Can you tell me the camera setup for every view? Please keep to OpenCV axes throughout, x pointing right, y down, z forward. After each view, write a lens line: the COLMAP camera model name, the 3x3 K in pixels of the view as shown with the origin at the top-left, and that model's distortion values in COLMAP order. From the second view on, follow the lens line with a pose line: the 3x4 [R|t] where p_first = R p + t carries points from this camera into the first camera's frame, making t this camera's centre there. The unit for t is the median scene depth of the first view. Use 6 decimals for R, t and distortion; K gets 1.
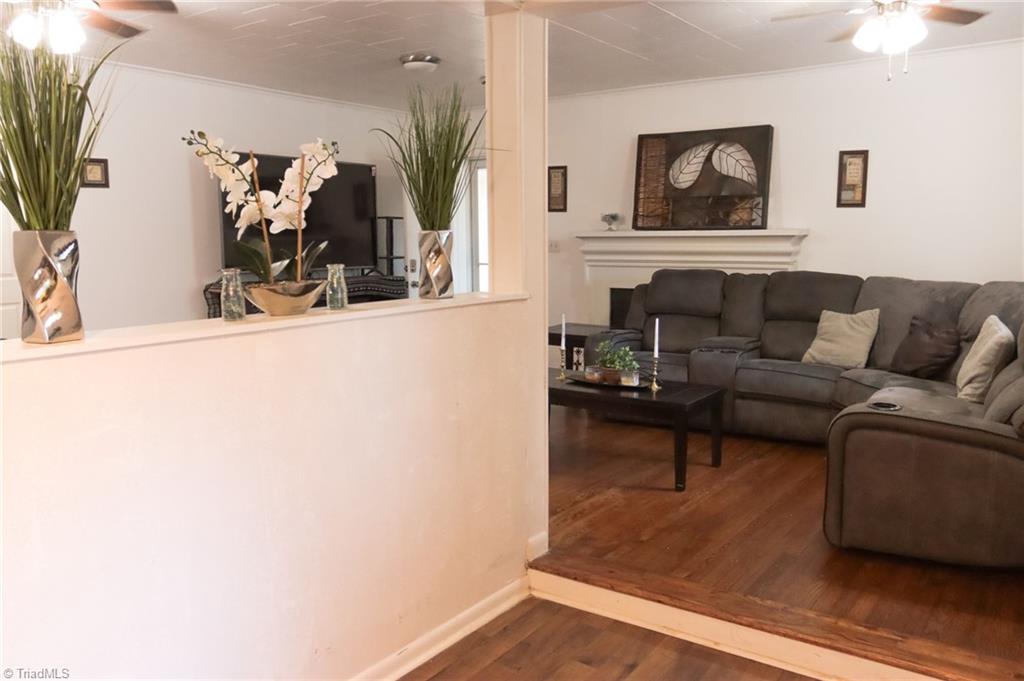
lens RADIAL K [[821.5, 0, 511.2], [0, 821.5, 339.4], [0, 0, 1]] dist [-0.007427, -0.003973]
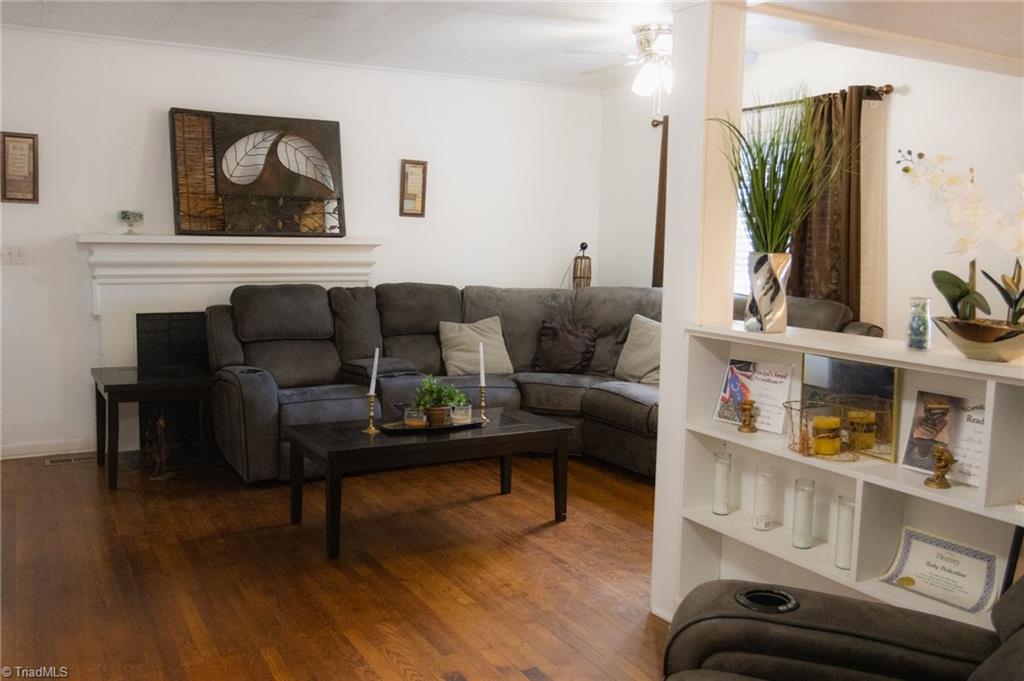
lens RADIAL K [[907.0, 0, 511.1], [0, 907.0, 340.9], [0, 0, 1]] dist [-0.017681, 0.000674]
pose [[0.424739, -0.088202, 0.901009, -0.512700], [0.095784, 0.994035, 0.052155, -0.055274], [-0.900235, 0.064150, 0.430653, 0.411311]]
